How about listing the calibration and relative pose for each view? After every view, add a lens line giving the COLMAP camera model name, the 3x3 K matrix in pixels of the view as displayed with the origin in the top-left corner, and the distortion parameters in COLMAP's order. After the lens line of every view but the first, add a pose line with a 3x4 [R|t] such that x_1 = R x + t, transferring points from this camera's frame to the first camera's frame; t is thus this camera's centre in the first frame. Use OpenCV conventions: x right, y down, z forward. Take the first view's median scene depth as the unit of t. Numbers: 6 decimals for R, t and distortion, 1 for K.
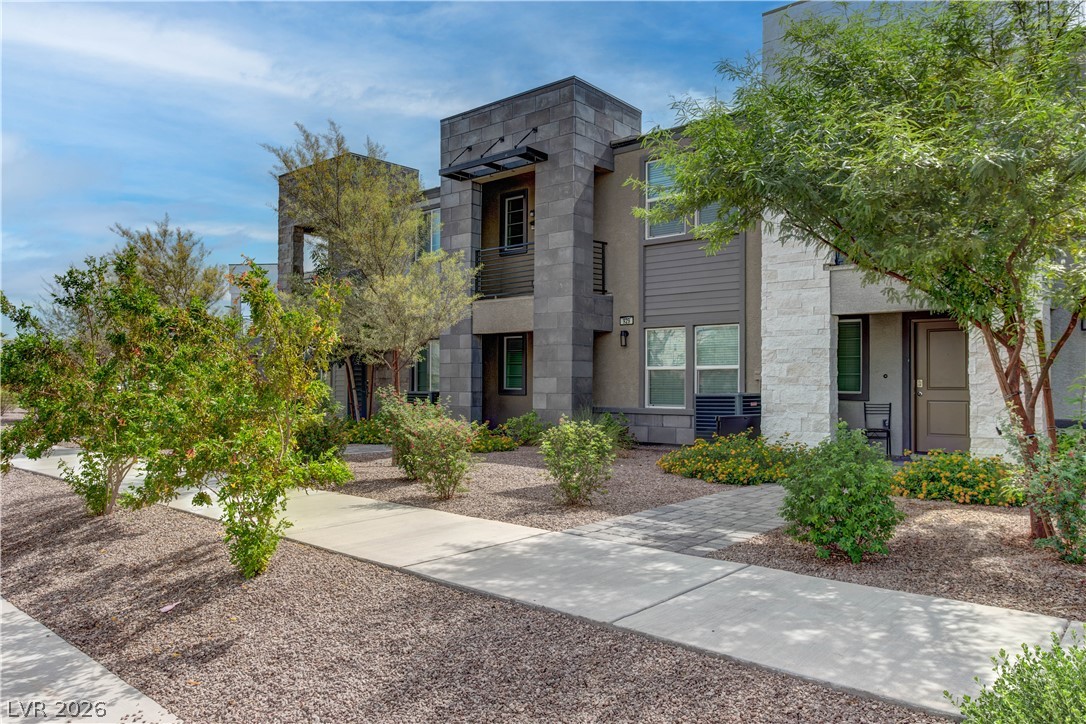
lens RADIAL K [[762.0, 0, 543.0], [0, 762.0, 362.0], [0, 0, 1]] dist [0.000223, 0.000087]
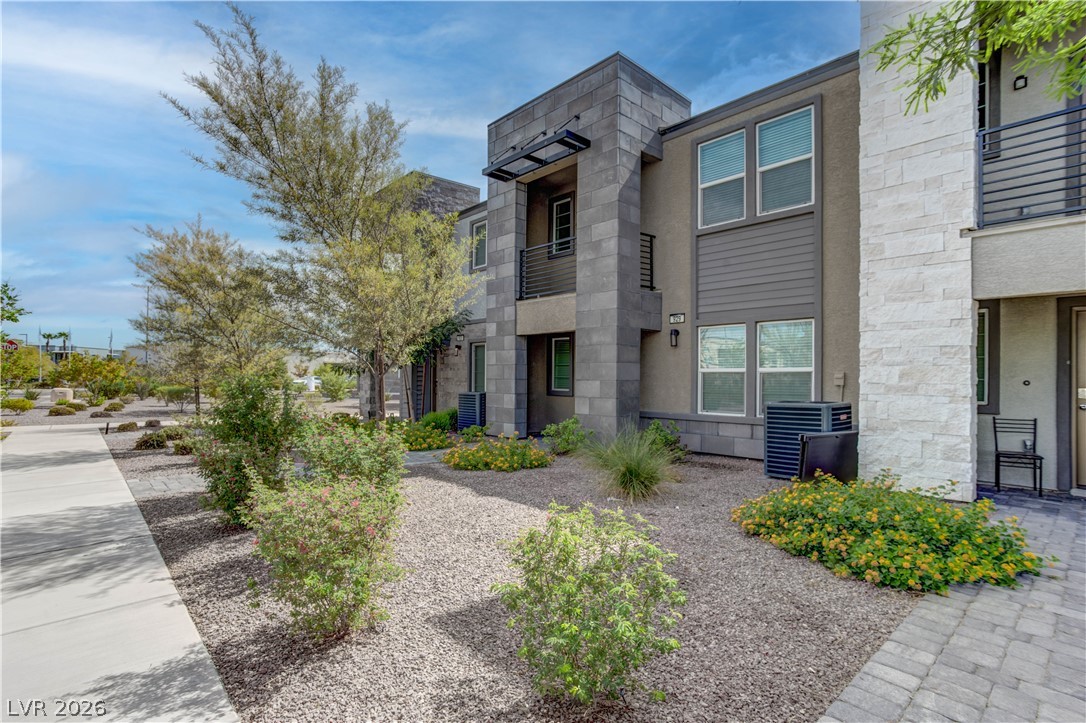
lens RADIAL K [[524.8, 0, 549.4], [0, 524.8, 364.8], [0, 0, 1]] dist [-0.052172, 0.033901]
pose [[0.993891, 0.000252, -0.110362, 0.026609], [0.000312, 0.999987, 0.005089, -0.001867], [0.110362, -0.005092, 0.993878, 0.361760]]
